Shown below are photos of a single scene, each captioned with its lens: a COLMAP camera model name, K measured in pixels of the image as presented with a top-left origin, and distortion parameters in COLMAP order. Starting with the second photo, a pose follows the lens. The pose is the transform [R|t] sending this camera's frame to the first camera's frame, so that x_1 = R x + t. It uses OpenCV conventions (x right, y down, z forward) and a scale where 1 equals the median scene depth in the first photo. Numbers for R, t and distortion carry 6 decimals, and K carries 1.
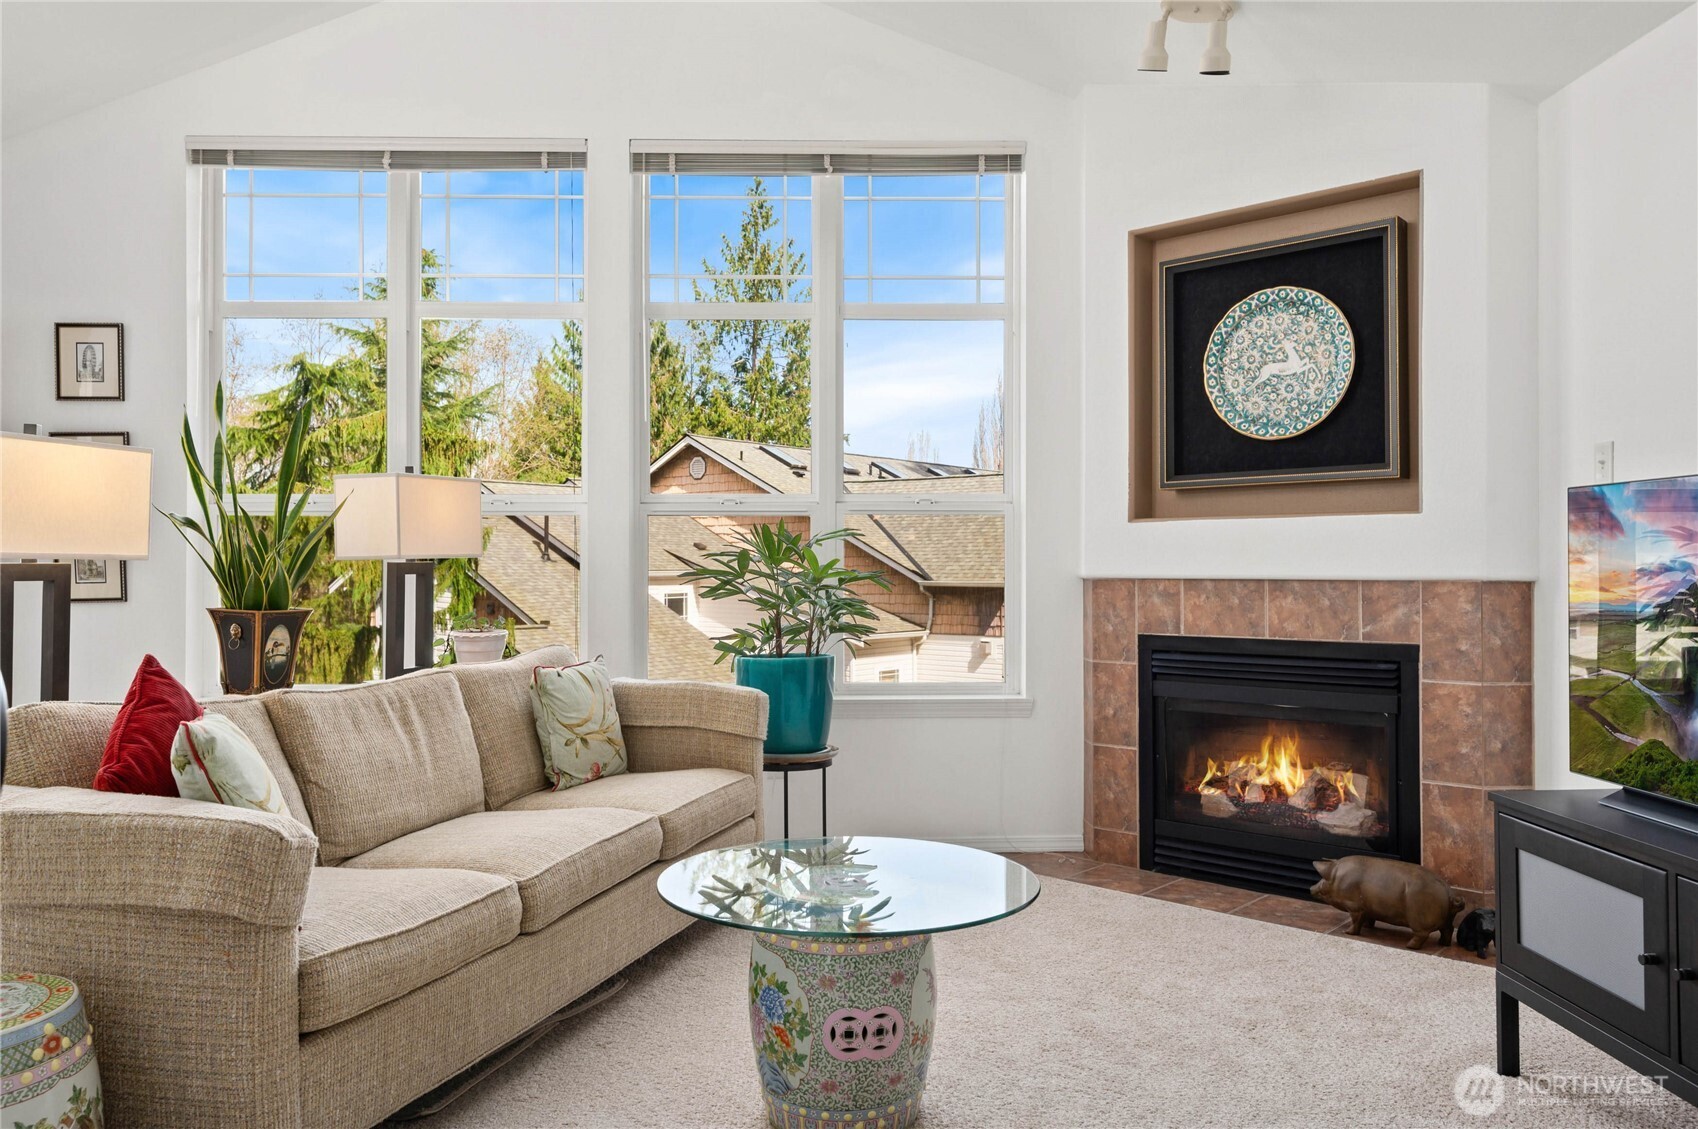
lens RADIAL K [[1301.5, 0, 849.0], [0, 1301.5, 564.5], [0, 0, 1]] dist [0.003110, 0.002932]
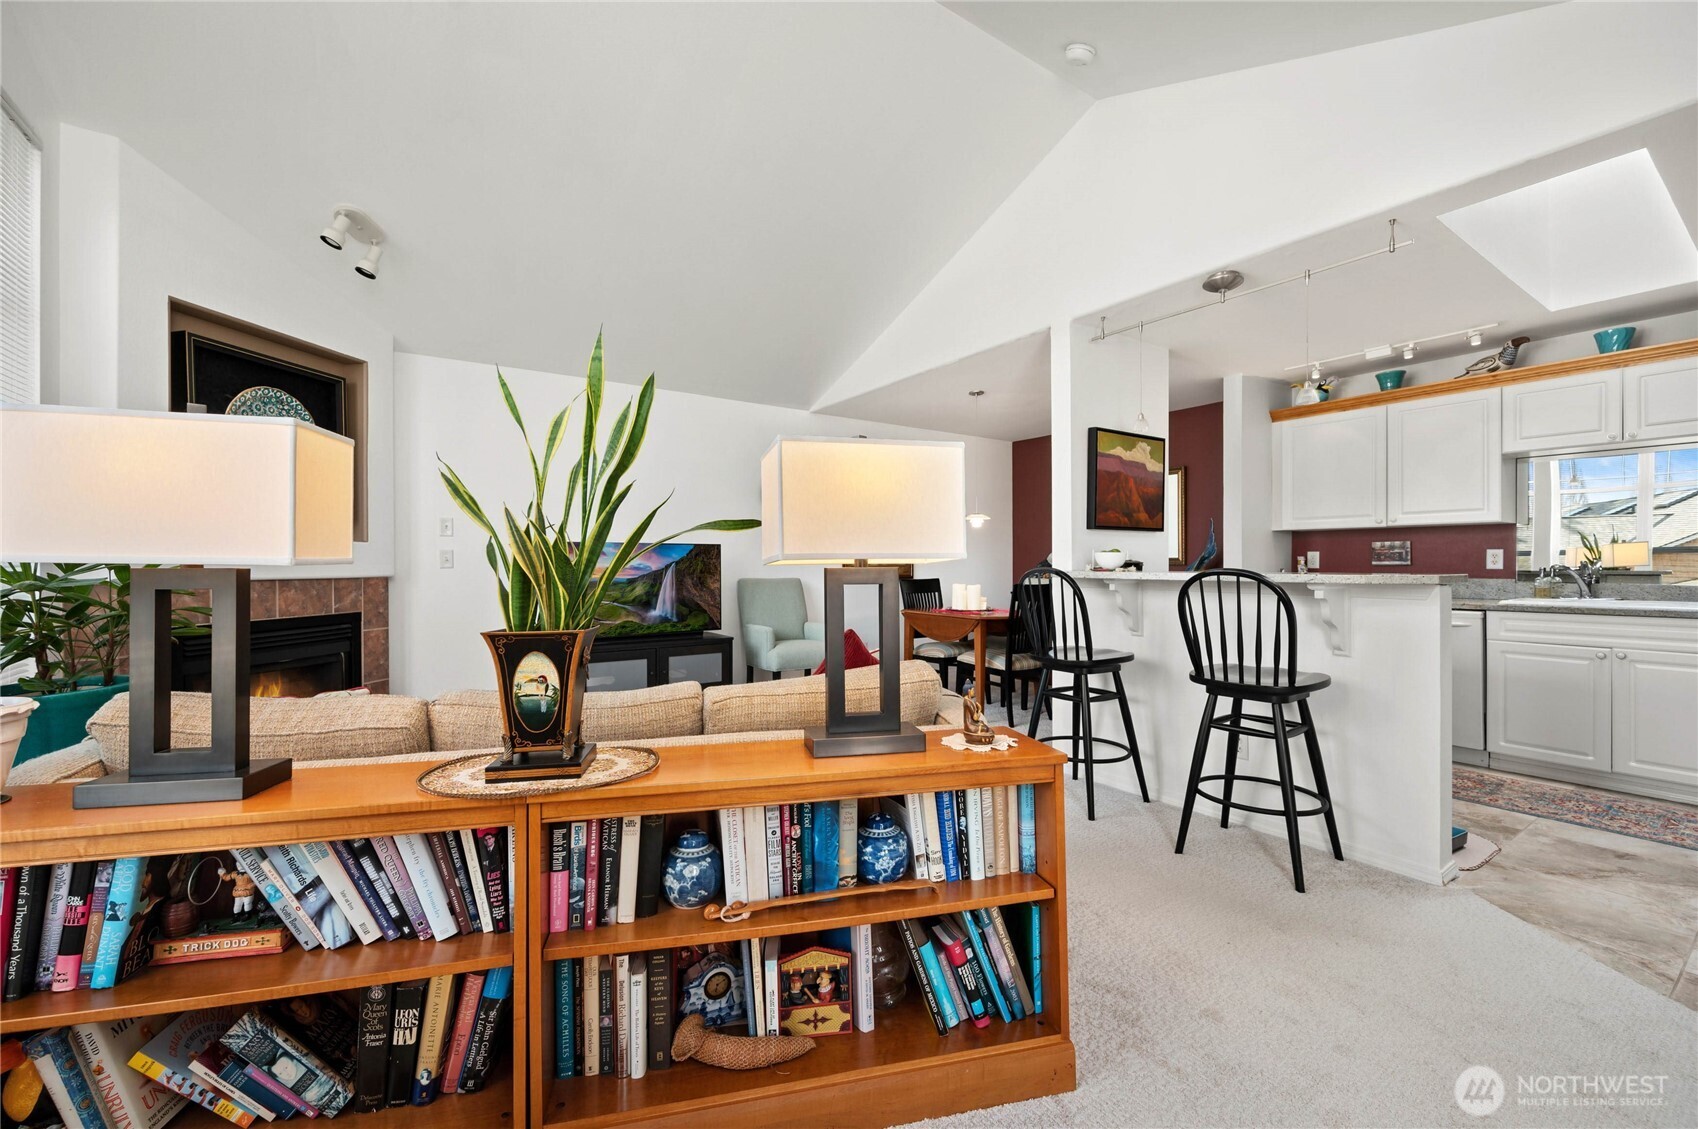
lens RADIAL K [[684.0, 0, 849.0], [0, 684.0, 564.5], [0, 0, 1]] dist [-0.000863, -0.000047]
pose [[-0.540670, 0.002424, 0.841231, -0.705384], [0.005138, 0.999987, 0.000420, -0.003220], [-0.841219, 0.004549, -0.540675, 0.859633]]
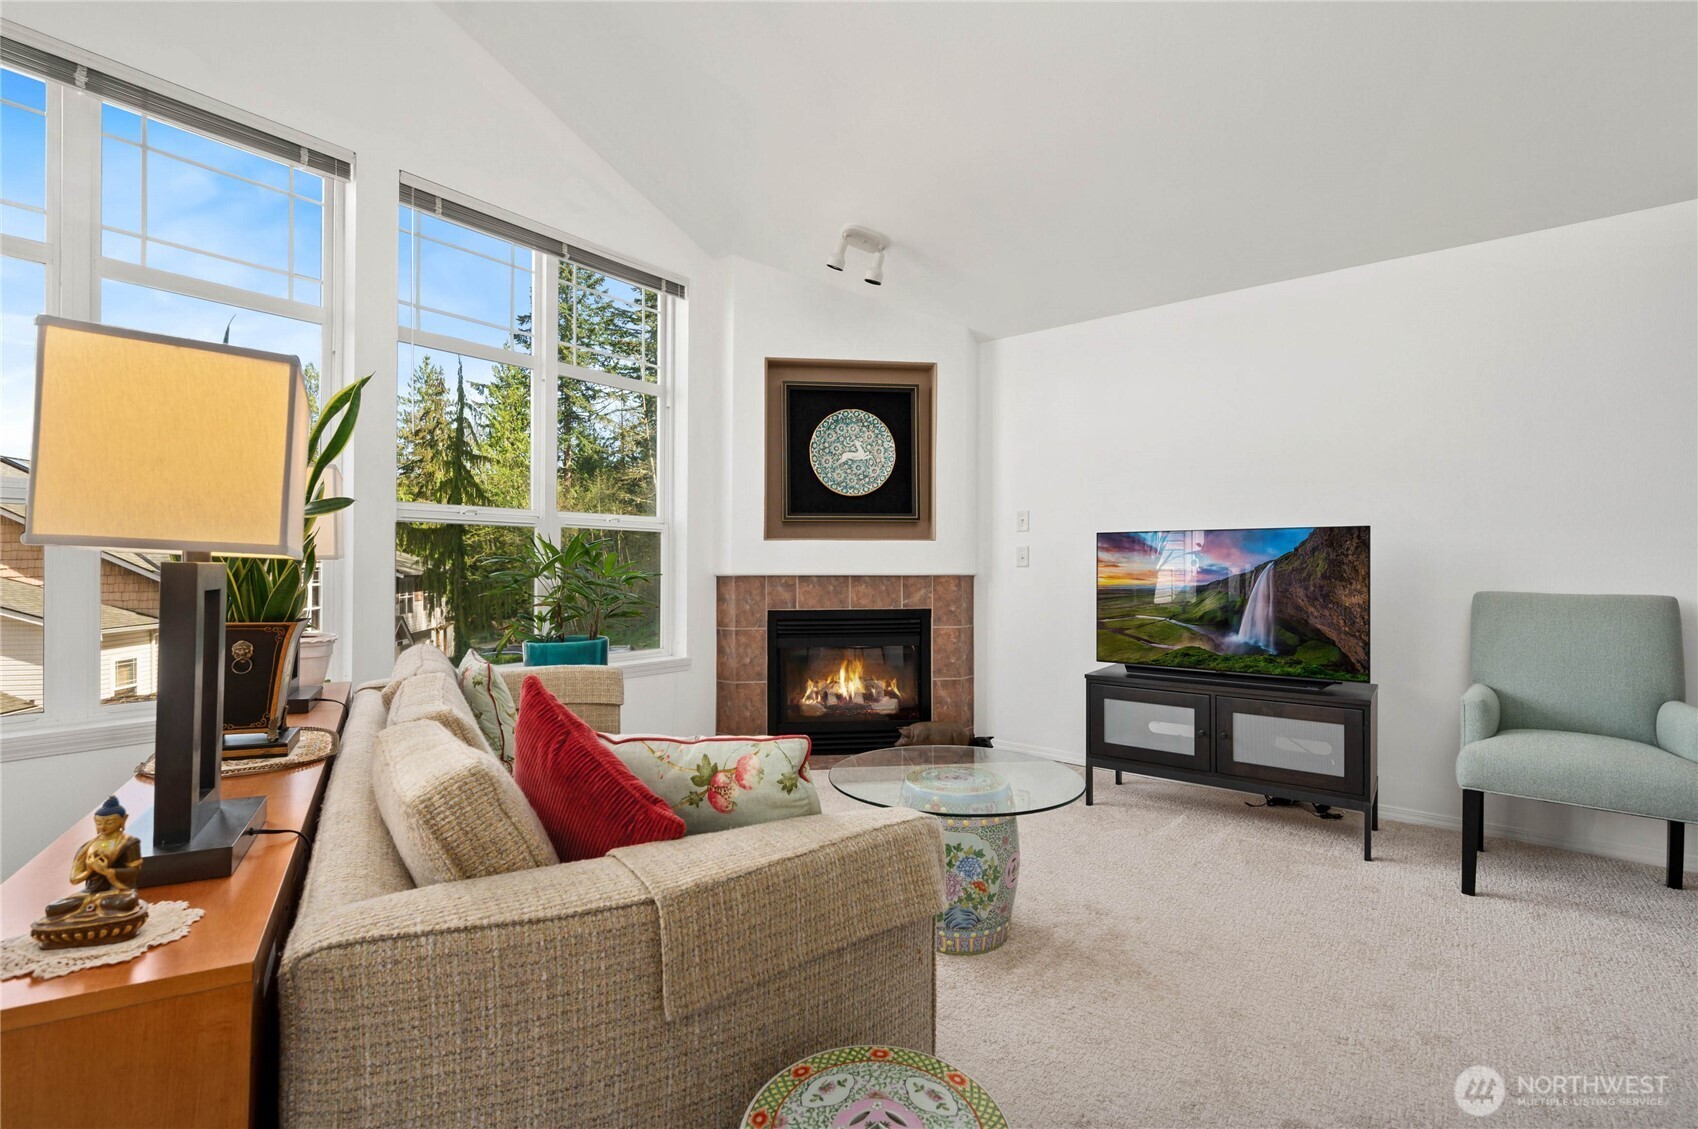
lens RADIAL K [[789.2, 0, 847.2], [0, 789.2, 574.8], [0, 0, 1]] dist [0.004258, -0.000312]
pose [[0.616562, -0.006304, 0.787281, -0.511886], [-0.002014, 0.999952, 0.009585, 0.000228], [-0.787304, -0.007495, 0.616519, 0.343990]]
